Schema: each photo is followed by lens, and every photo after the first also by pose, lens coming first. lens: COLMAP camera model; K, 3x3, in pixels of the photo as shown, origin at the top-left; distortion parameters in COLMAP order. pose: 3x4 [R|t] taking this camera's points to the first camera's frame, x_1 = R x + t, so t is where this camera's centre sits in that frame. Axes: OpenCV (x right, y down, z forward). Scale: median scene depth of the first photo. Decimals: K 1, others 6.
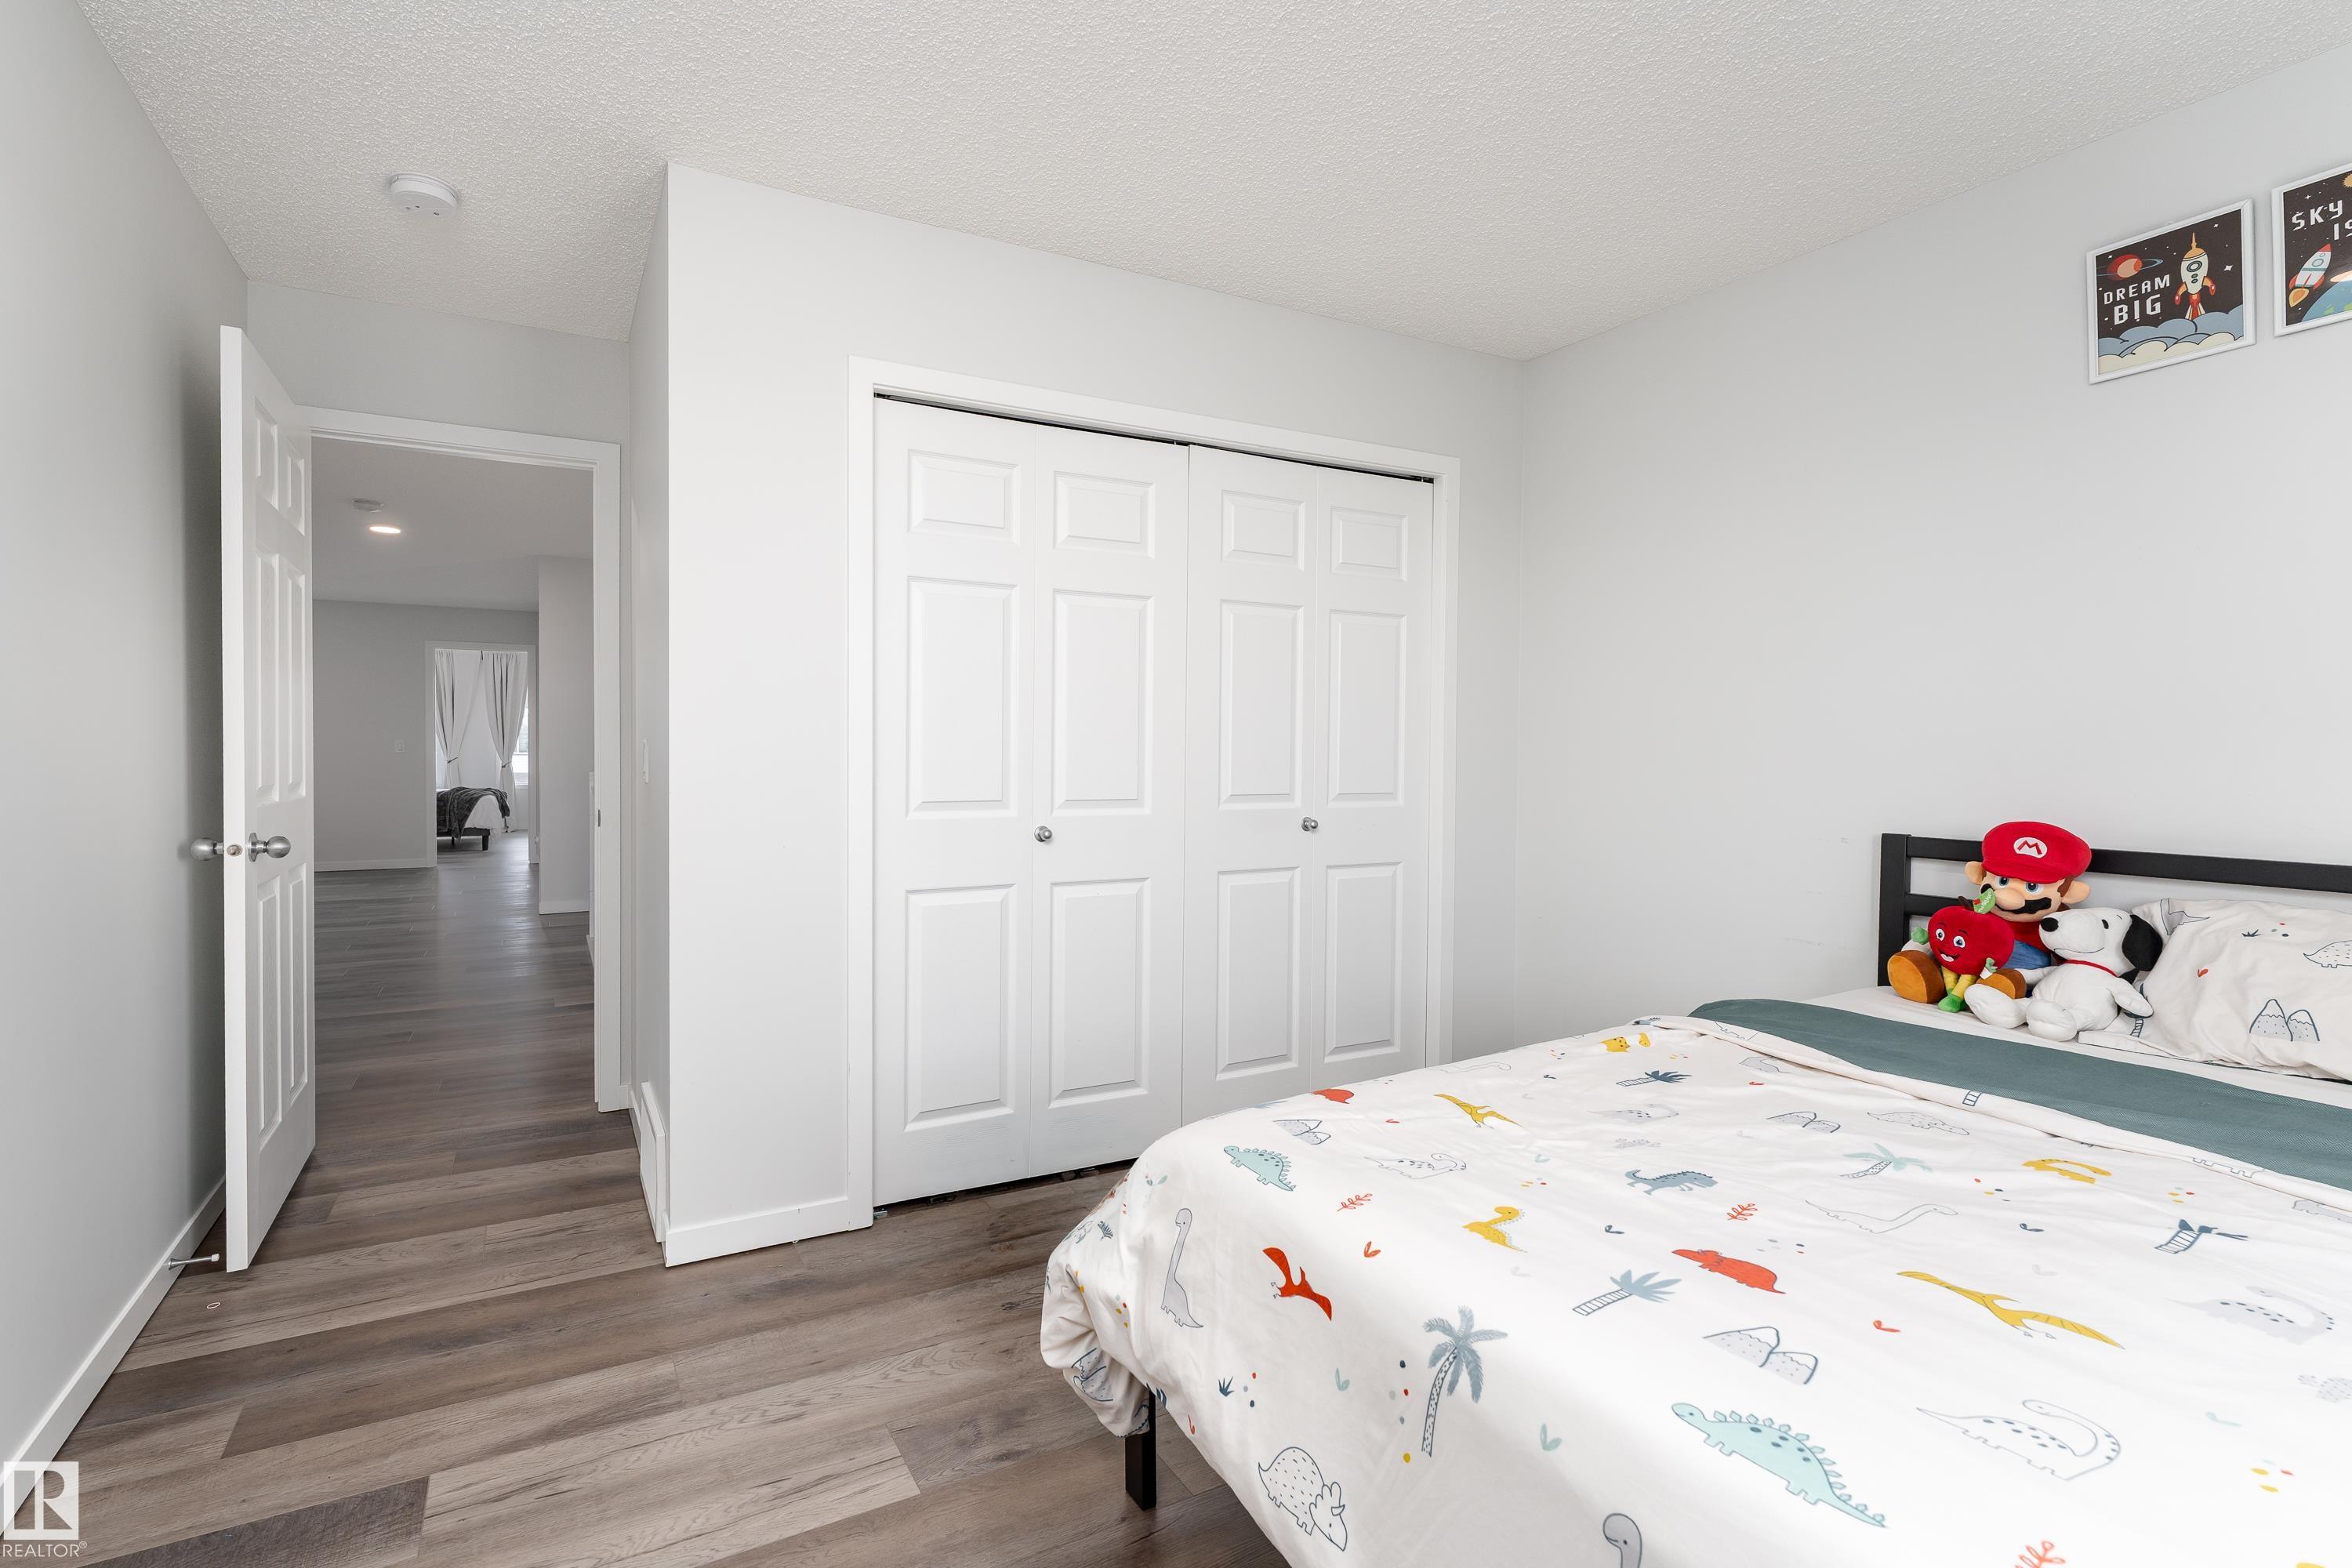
lens RADIAL K [[1127.3, 0, 1175.9], [0, 1127.3, 757.2], [0, 0, 1]] dist [0.001928, 0.000251]
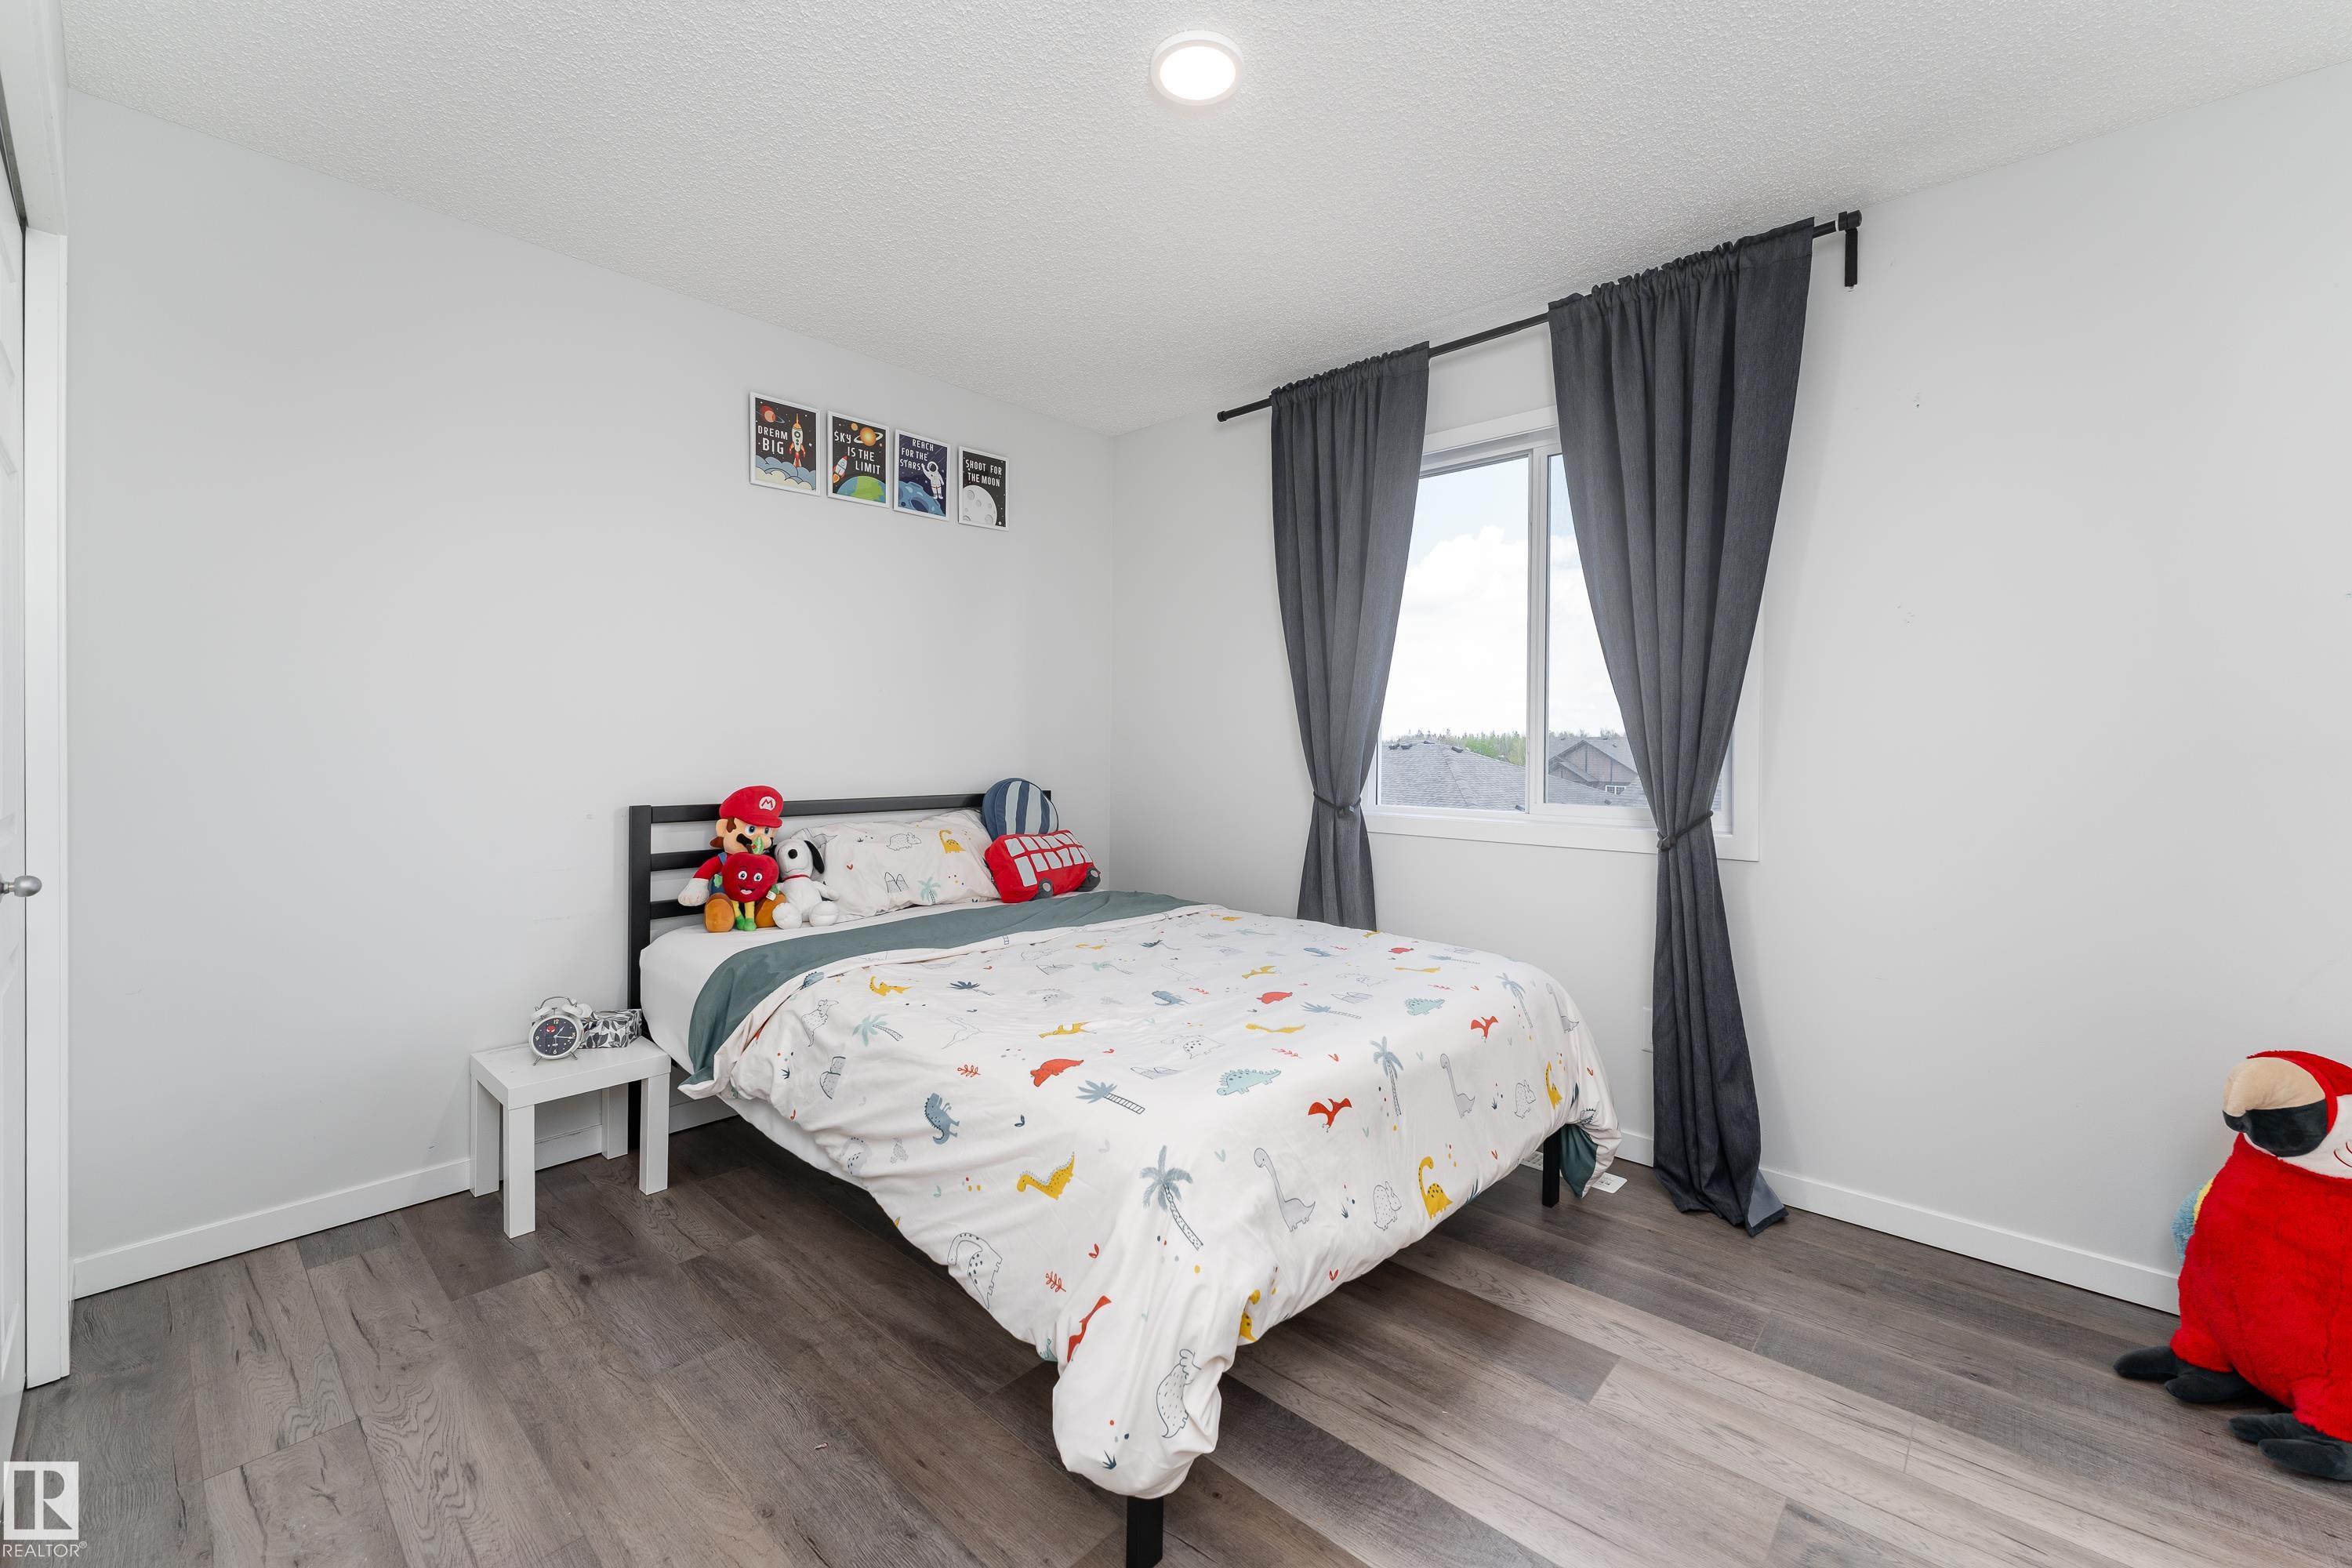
lens RADIAL K [[962.0, 0, 1186.1], [0, 962.0, 743.5], [0, 0, 1]] dist [0.002467, 0.000121]
pose [[-0.319248, -0.008892, 0.947629, -0.591893], [0.000283, 0.999955, 0.009478, -0.007162], [-0.947671, 0.003294, -0.319231, 0.933930]]
